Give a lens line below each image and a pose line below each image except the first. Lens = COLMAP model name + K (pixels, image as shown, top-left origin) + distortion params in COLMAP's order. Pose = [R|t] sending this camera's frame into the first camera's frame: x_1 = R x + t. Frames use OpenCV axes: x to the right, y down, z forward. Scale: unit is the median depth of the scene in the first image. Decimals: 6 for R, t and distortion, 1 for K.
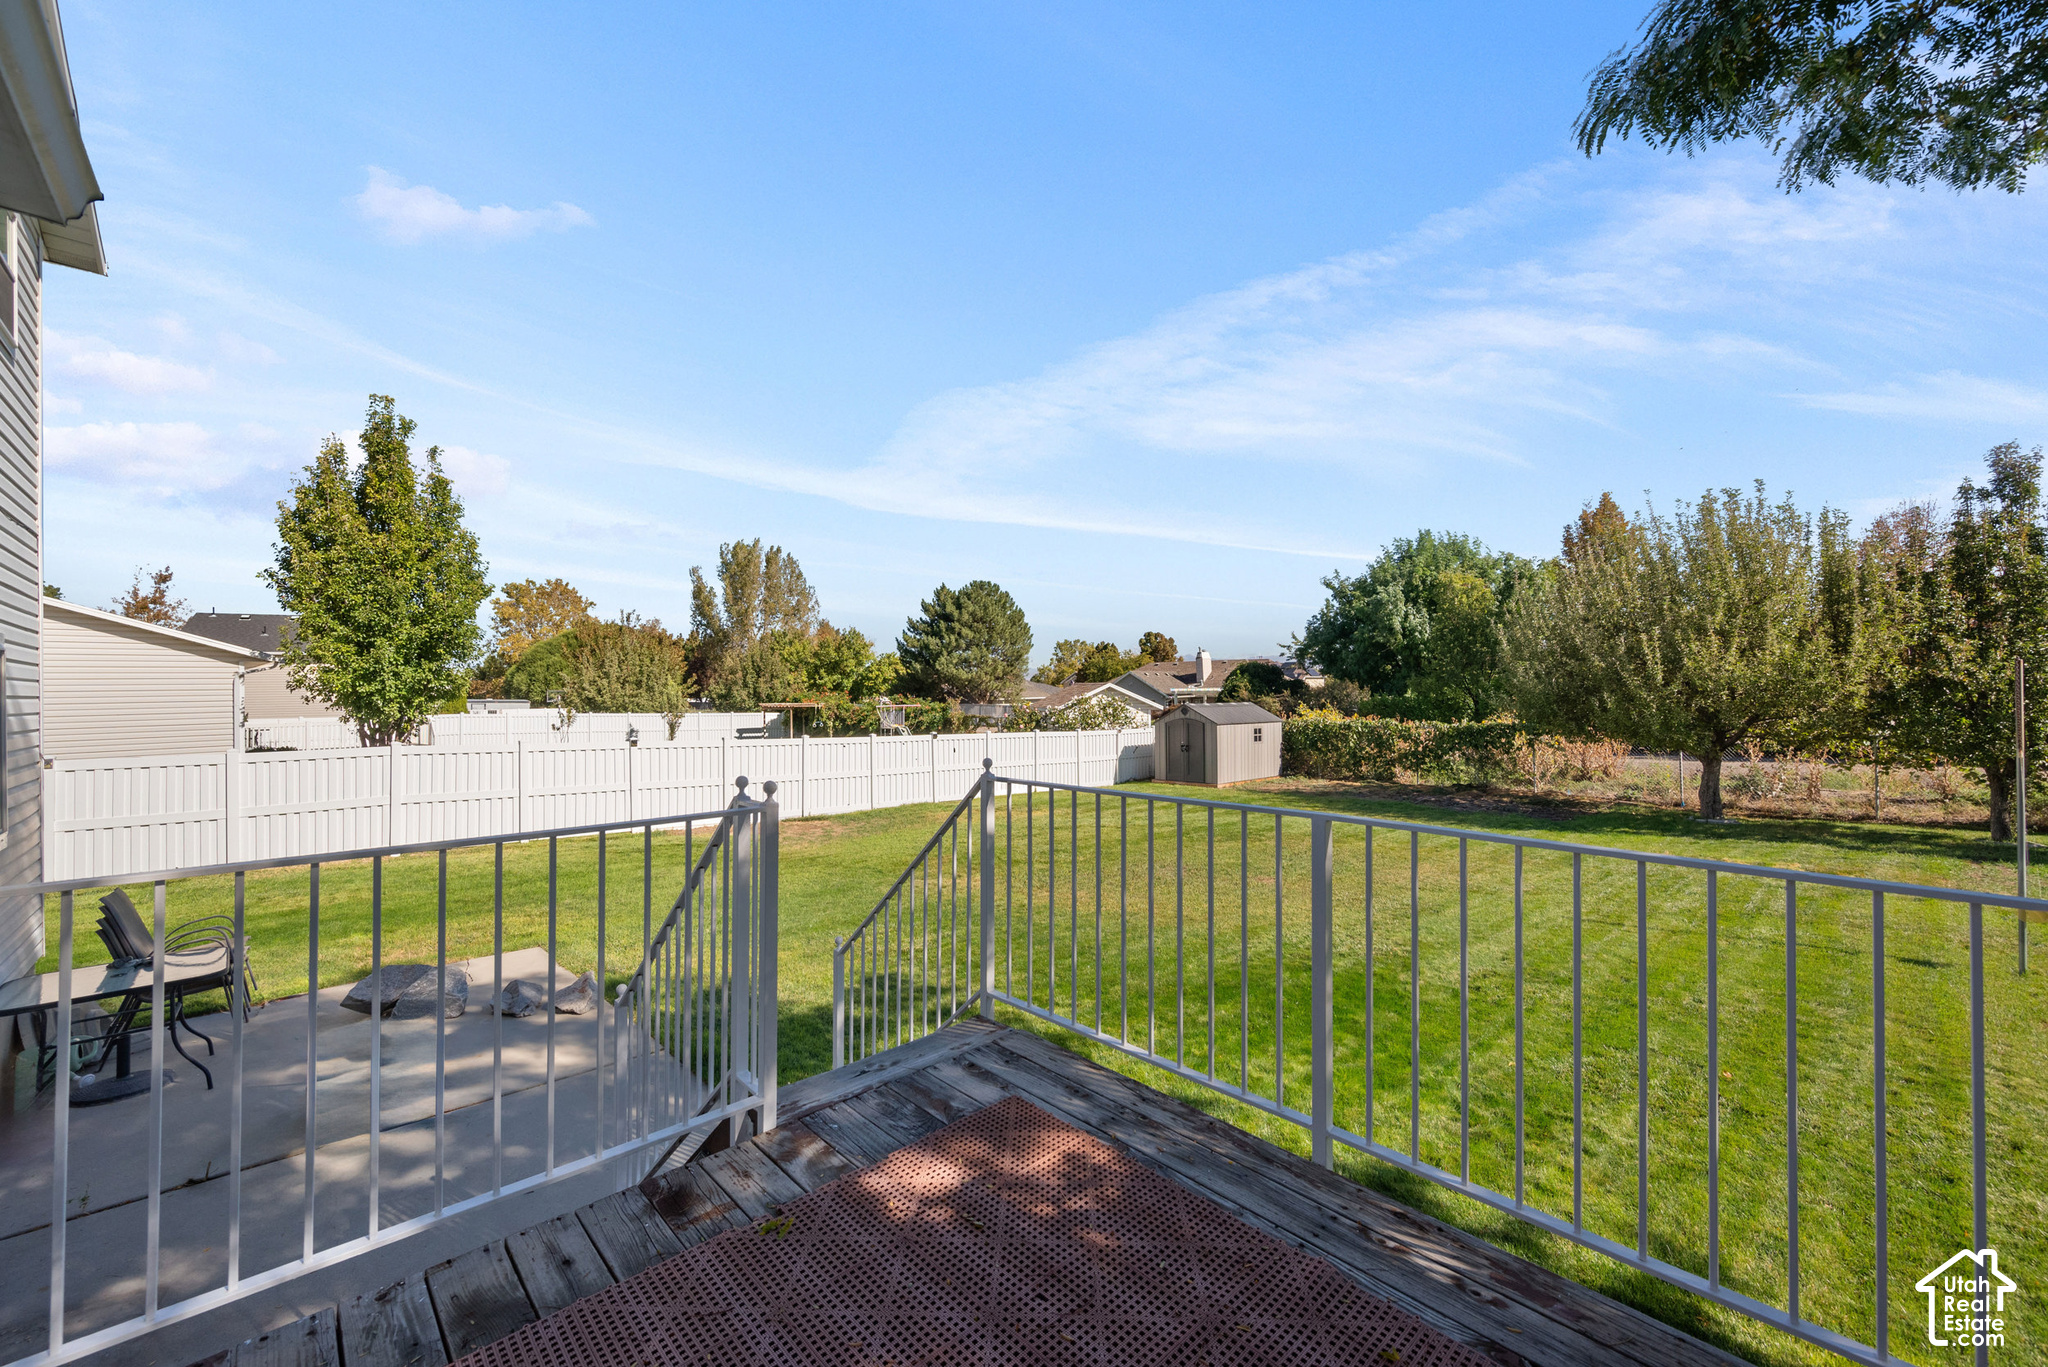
lens RADIAL K [[812.9, 0, 1018.0], [0, 812.9, 690.8], [0, 0, 1]] dist [-0.000666, 0.000007]
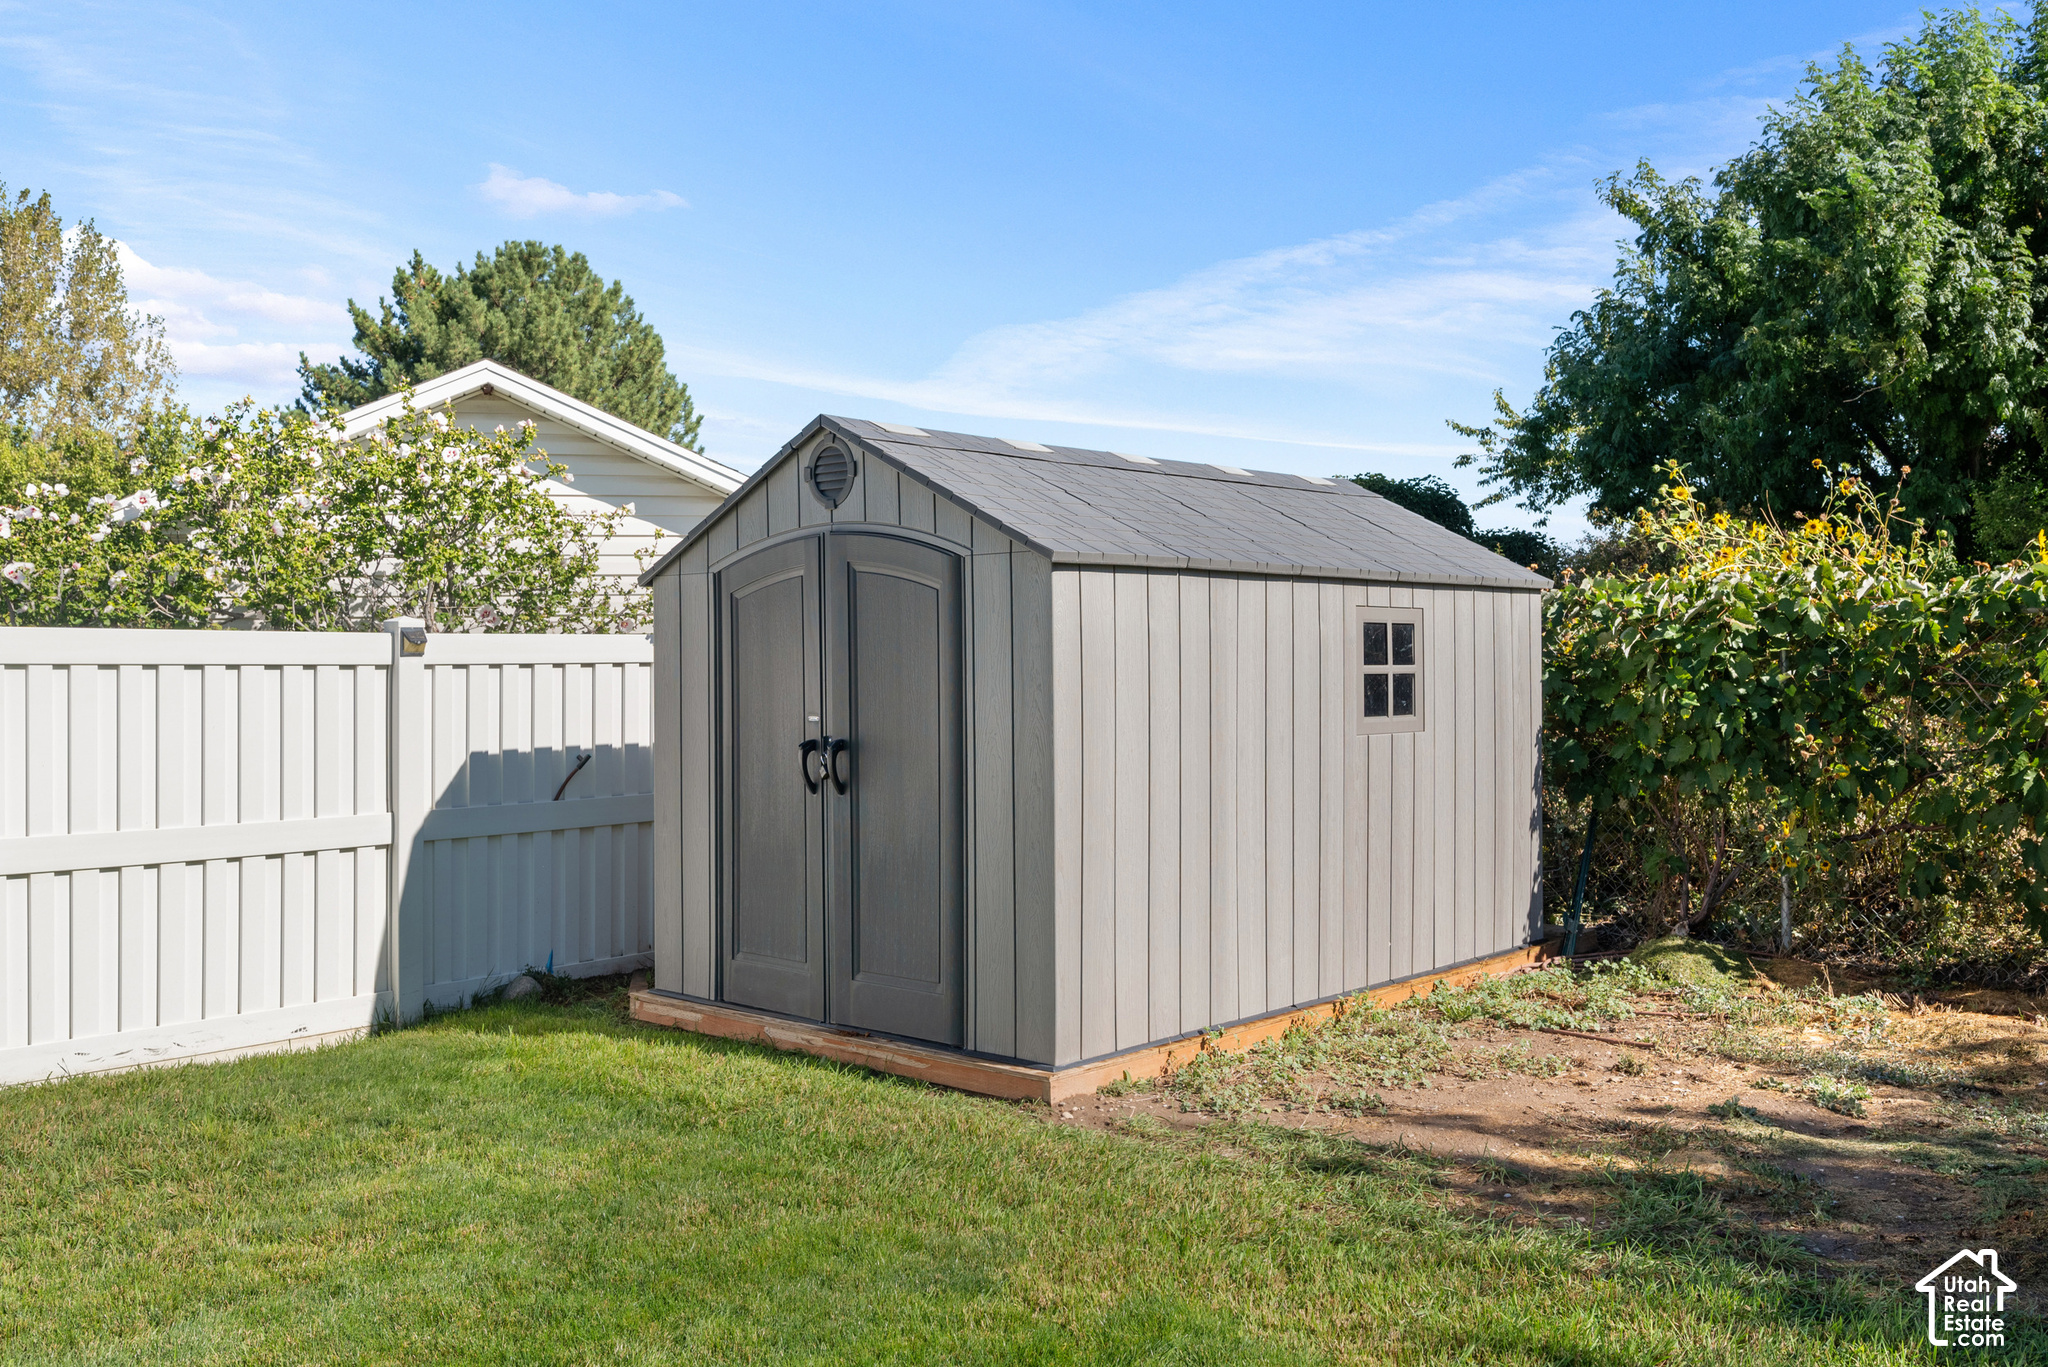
lens RADIAL K [[1860.0, 0, 1024.9], [0, 1860.0, 676.2], [0, 0, 1]] dist [0.006974, 0.006891]
pose [[0.995330, 0.001111, 0.096524, 0.126224], [-0.003005, 0.999806, 0.019479, 0.030623], [-0.096483, -0.019678, 0.995140, 0.430569]]
